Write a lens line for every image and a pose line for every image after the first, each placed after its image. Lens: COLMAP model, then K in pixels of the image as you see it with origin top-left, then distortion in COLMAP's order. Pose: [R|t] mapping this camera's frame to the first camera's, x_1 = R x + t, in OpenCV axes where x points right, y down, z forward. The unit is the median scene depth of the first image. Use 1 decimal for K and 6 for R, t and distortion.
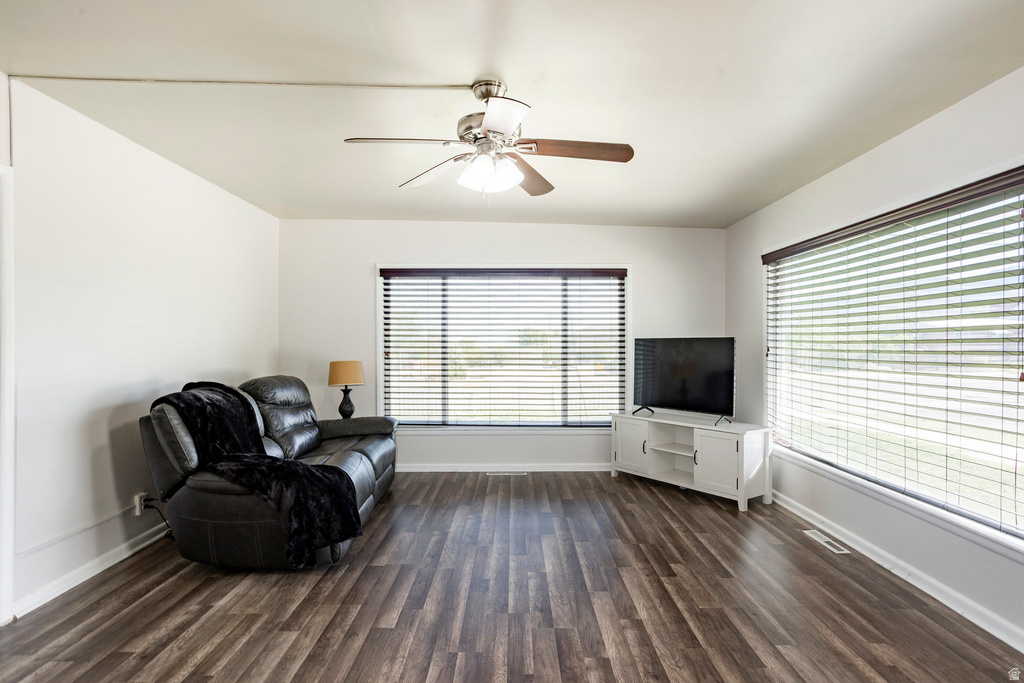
lens RADIAL K [[566.8, 0, 513.8], [0, 566.8, 346.9], [0, 0, 1]] dist [-0.026570, 0.011539]
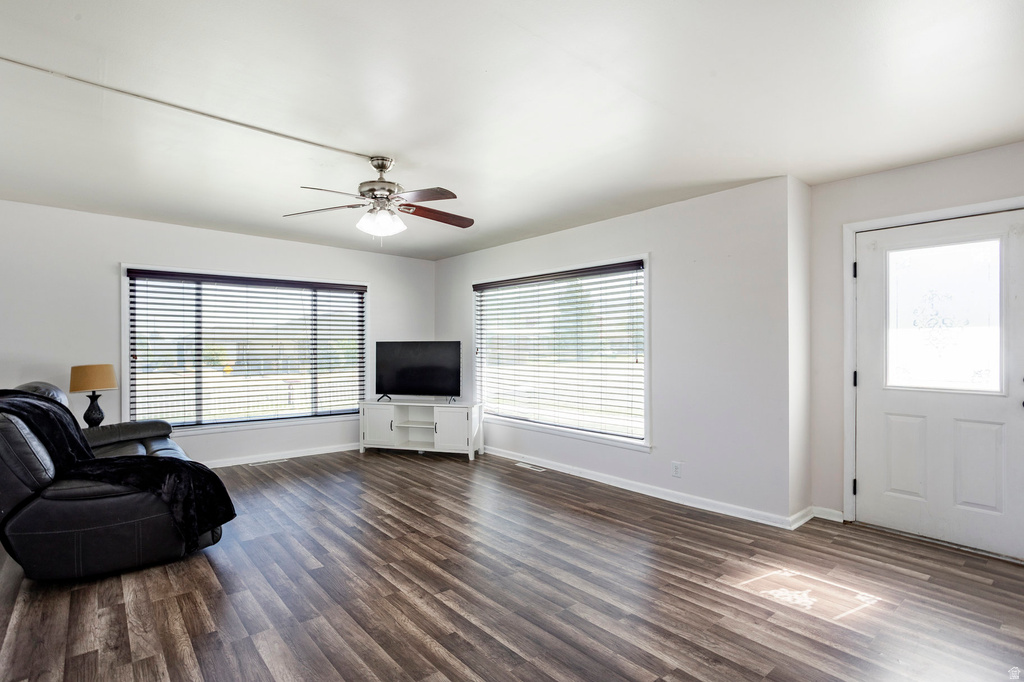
lens RADIAL K [[516.8, 0, 510.2], [0, 516.8, 343.1], [0, 0, 1]] dist [-0.045994, 0.027025]
pose [[0.774002, 0.000910, 0.633182, -0.532936], [0.006033, 0.999943, -0.008812, 0.000670], [-0.633154, 0.010641, 0.773953, -0.154206]]
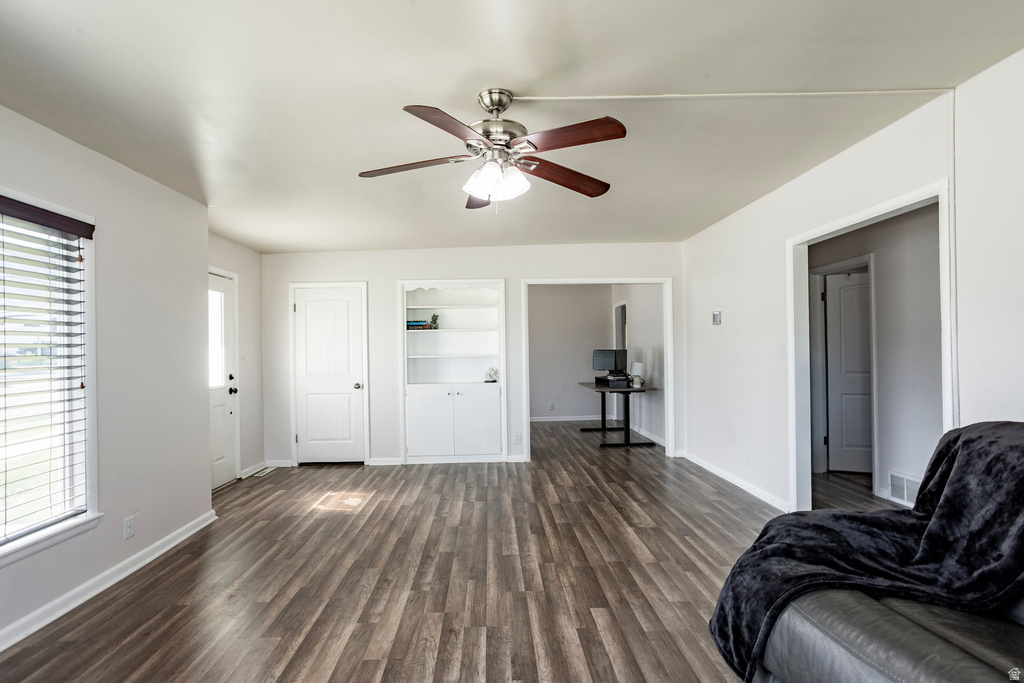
lens RADIAL K [[516.8, 0, 501.2], [0, 516.8, 346.3], [0, 0, 1]] dist [-0.045994, 0.027025]
pose [[-0.999586, 0.019291, -0.021366, -0.023641], [0.019394, 0.999801, -0.004657, -0.009742], [0.021272, -0.005069, -0.999761, 1.706090]]
